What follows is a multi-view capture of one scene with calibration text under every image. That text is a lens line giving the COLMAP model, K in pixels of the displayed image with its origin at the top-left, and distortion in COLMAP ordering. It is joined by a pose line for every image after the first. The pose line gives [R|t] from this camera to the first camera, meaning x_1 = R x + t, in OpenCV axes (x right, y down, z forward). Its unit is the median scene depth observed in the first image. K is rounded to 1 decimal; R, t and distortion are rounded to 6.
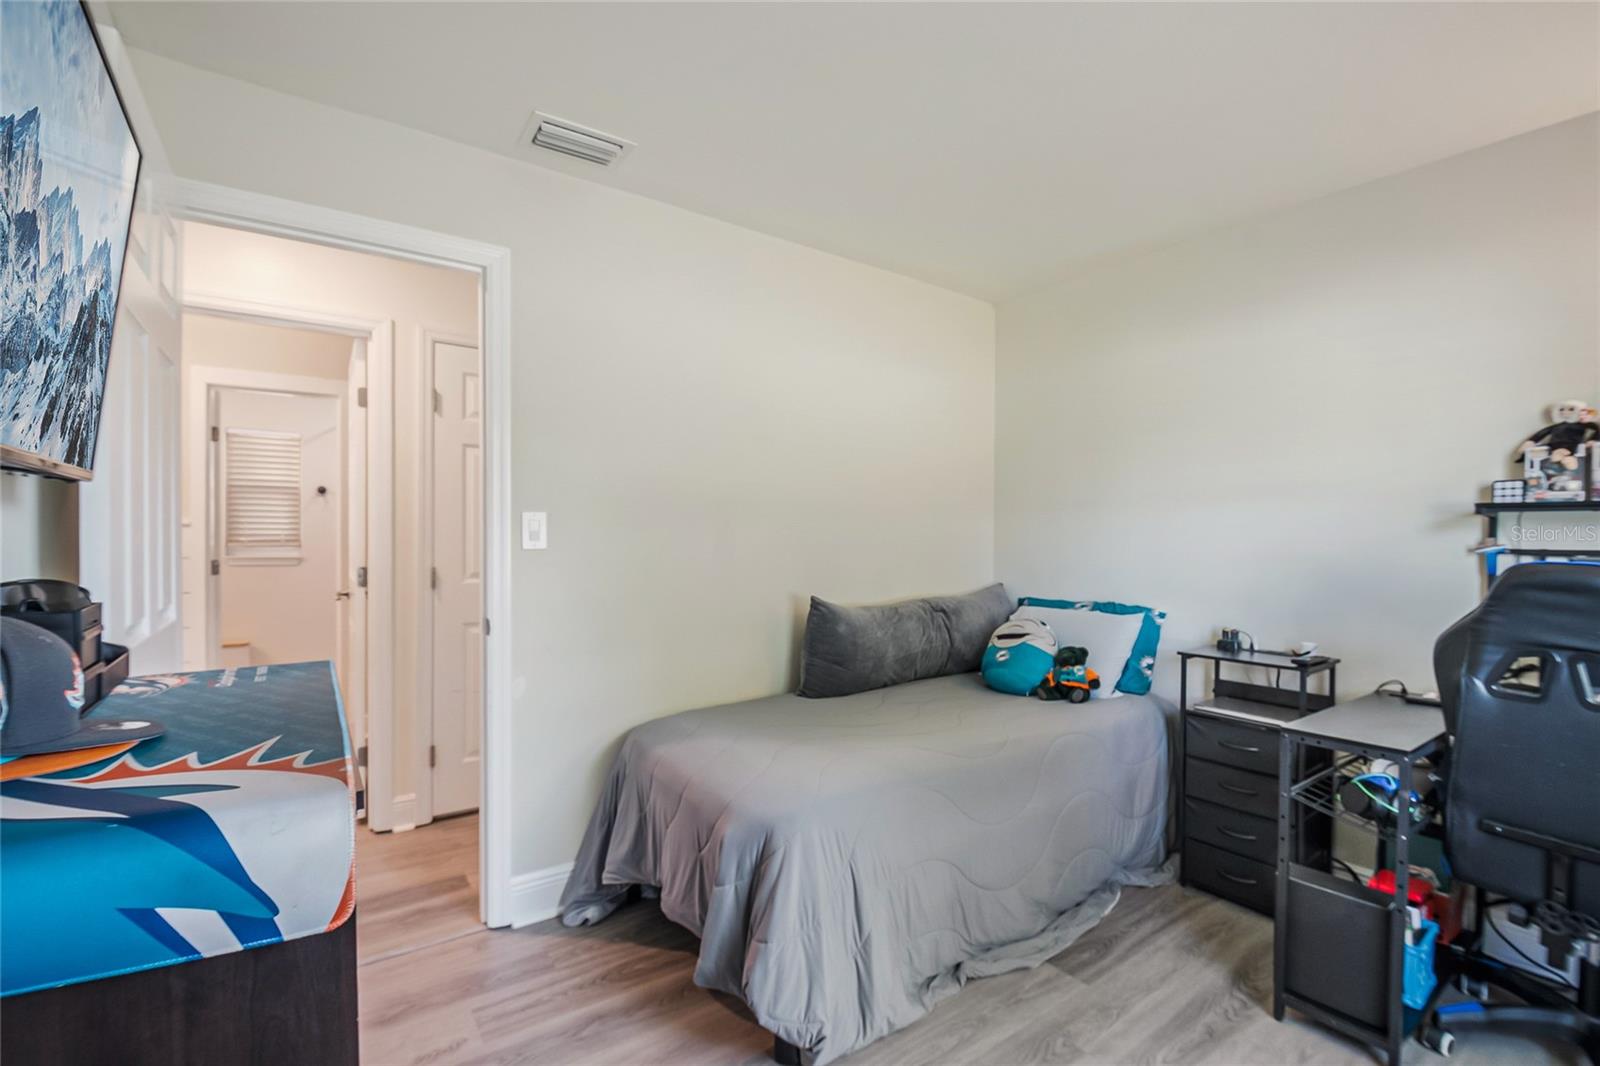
lens RADIAL K [[703.7, 0, 795.1], [0, 703.7, 535.0], [0, 0, 1]] dist [0.006587, -0.014020]
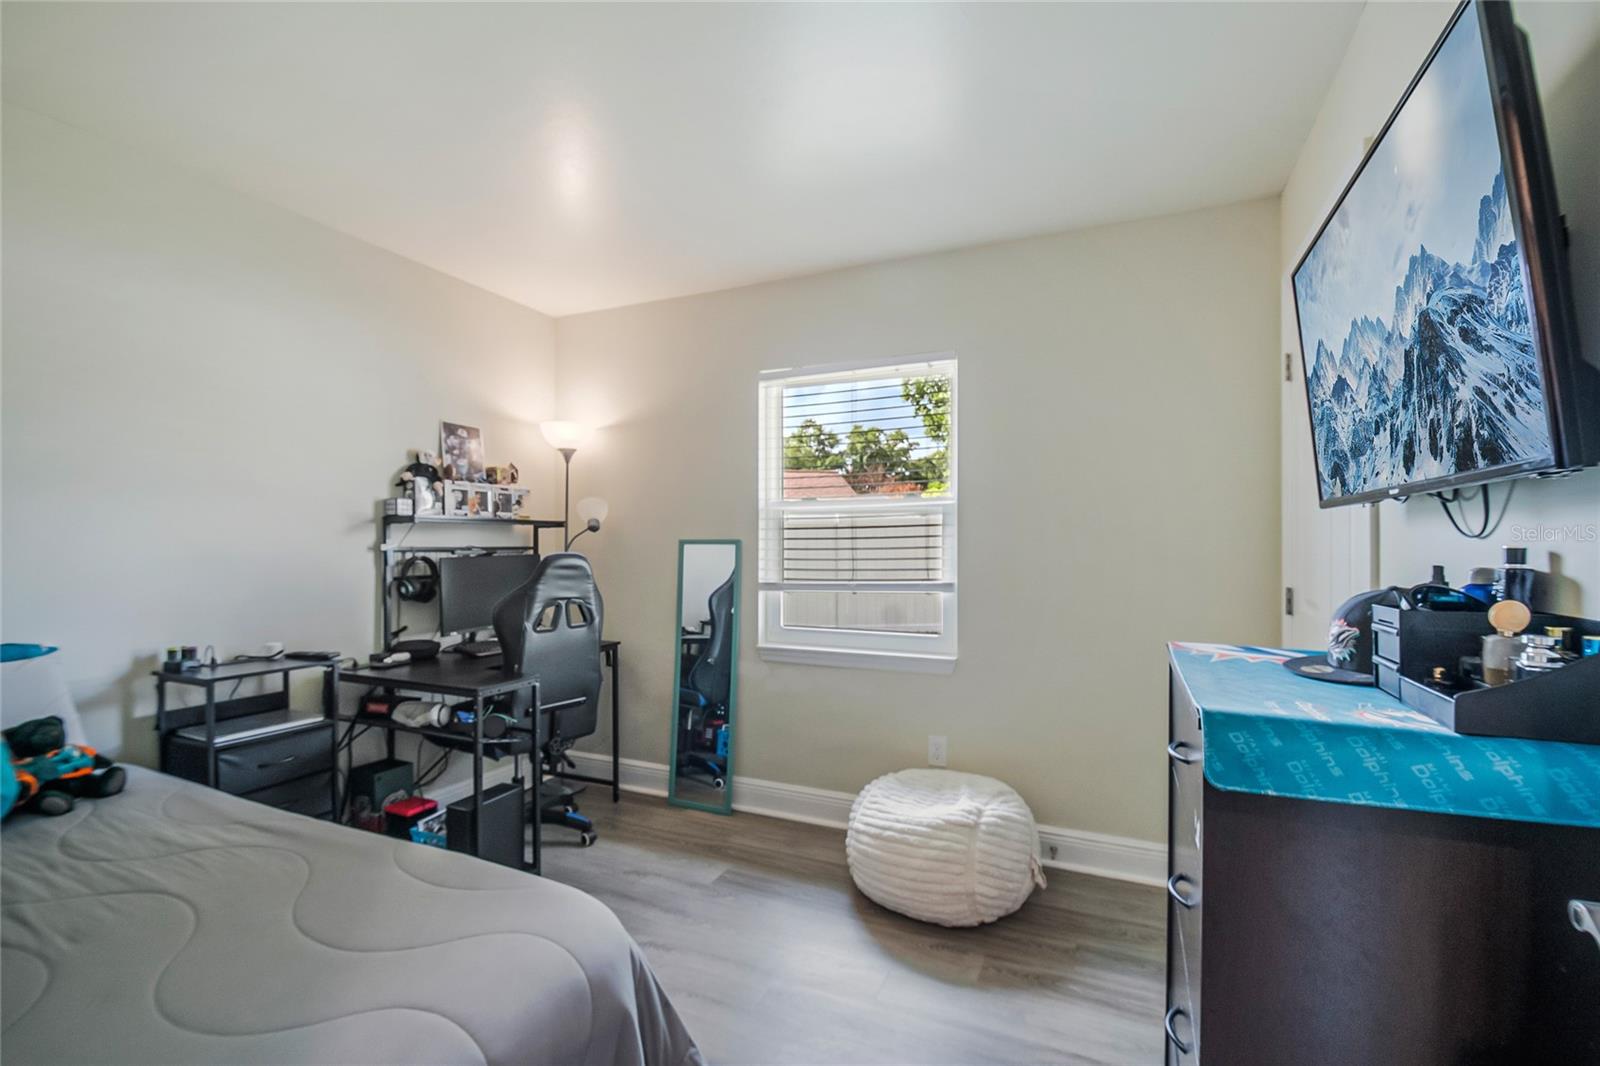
lens RADIAL K [[703.7, 0, 793.9], [0, 703.7, 535.7], [0, 0, 1]] dist [0.006587, -0.014020]
pose [[-0.495972, 0.003101, 0.868333, -0.496250], [-0.004719, 0.999969, -0.006266, 0.001163], [-0.868326, -0.007205, -0.495942, 0.810321]]
